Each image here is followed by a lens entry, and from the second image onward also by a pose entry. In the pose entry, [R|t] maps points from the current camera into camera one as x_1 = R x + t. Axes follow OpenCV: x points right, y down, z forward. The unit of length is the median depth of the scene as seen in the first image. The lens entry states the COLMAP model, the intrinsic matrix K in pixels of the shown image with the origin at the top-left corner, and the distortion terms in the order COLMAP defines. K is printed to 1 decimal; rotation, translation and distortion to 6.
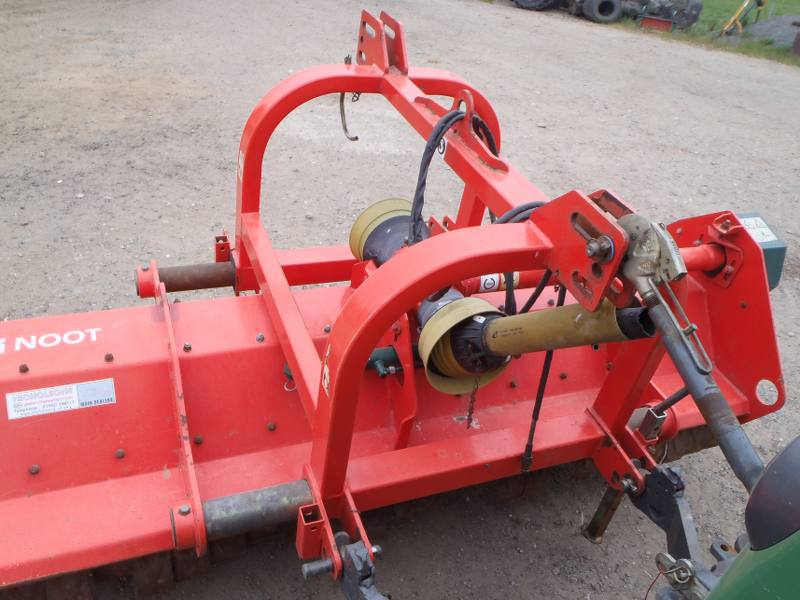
lens RADIAL K [[642.0, 0, 399.9], [0, 642.0, 366.3], [0, 0, 1]] dist [-0.072836, 0.042086]
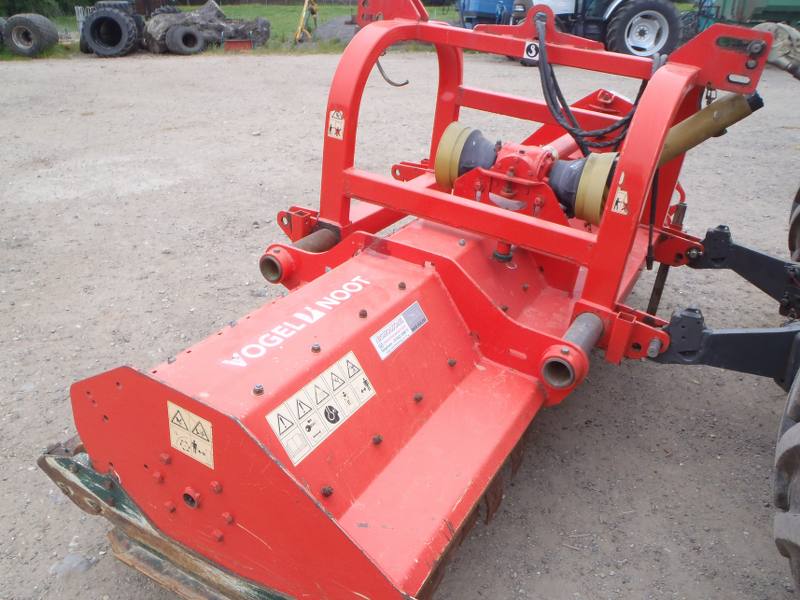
lens RADIAL K [[642.0, 0, 399.9], [0, 642.0, 366.3], [0, 0, 1]] dist [-0.072836, 0.042086]
pose [[0.779514, -0.408942, 0.474472, -0.208119], [0.434178, 0.898739, 0.061299, 0.008054], [-0.451494, 0.158222, 0.878134, 0.016416]]
